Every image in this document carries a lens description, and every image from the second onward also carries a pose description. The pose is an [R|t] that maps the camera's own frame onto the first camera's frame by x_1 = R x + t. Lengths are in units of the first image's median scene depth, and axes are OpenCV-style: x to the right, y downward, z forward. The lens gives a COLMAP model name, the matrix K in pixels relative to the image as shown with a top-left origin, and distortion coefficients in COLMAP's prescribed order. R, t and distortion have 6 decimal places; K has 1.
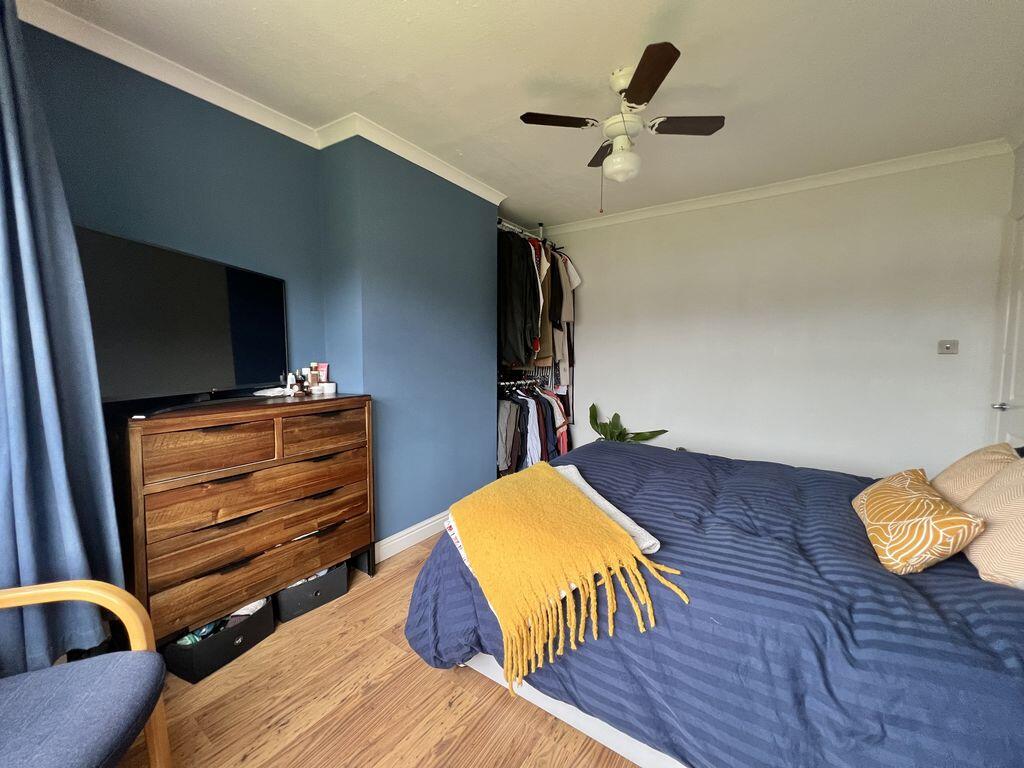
lens RADIAL K [[407.6, 0, 507.2], [0, 407.6, 384.7], [0, 0, 1]] dist [-0.001751, 0.000630]
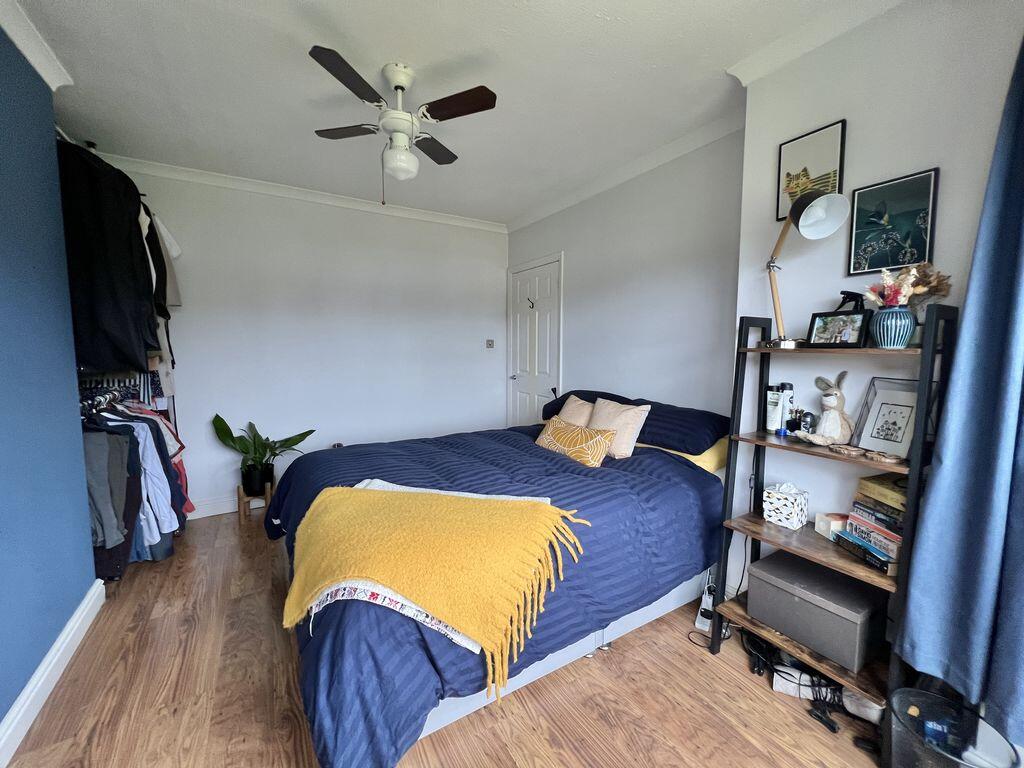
lens RADIAL K [[407.6, 0, 510.7], [0, 407.6, 384.3], [0, 0, 1]] dist [-0.001751, 0.000630]
pose [[0.400339, -0.092717, 0.911664, -0.546690], [0.072007, 0.994975, 0.069569, -0.053378], [-0.913533, 0.037795, 0.405004, 0.365291]]
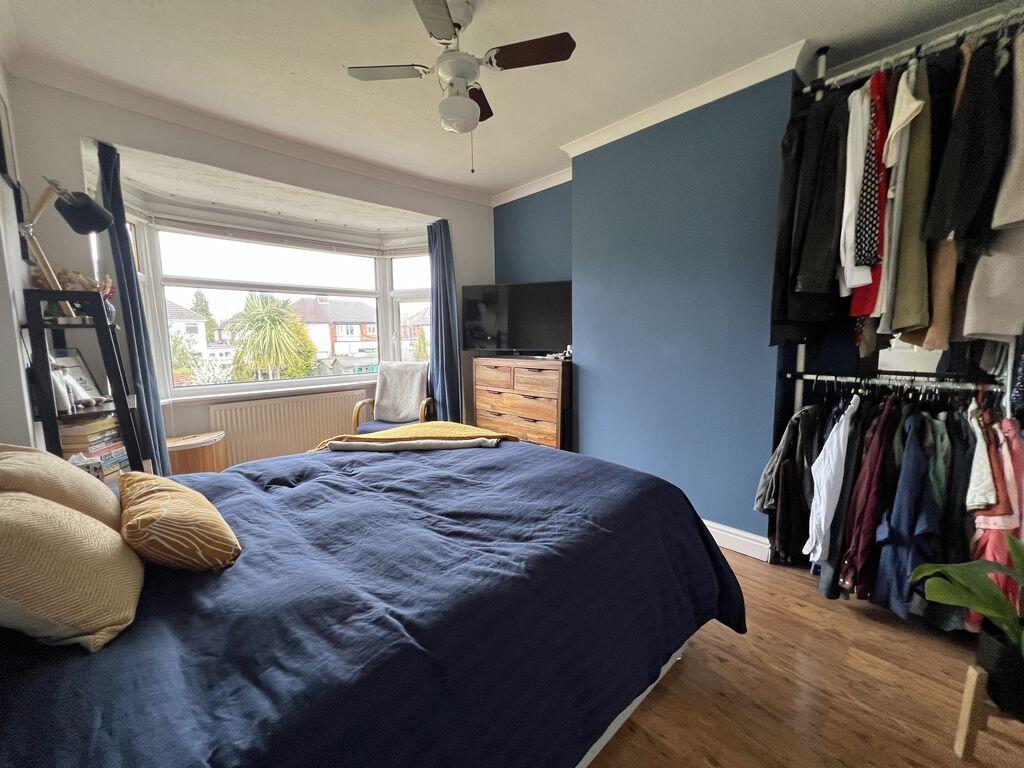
lens RADIAL K [[407.6, 0, 509.5], [0, 407.6, 385.6], [0, 0, 1]] dist [-0.001751, 0.000630]
pose [[-0.182416, 0.110793, -0.976959, 1.160819], [-0.062246, 0.990336, 0.123933, -0.055136], [0.981249, 0.083419, -0.173757, 1.266531]]
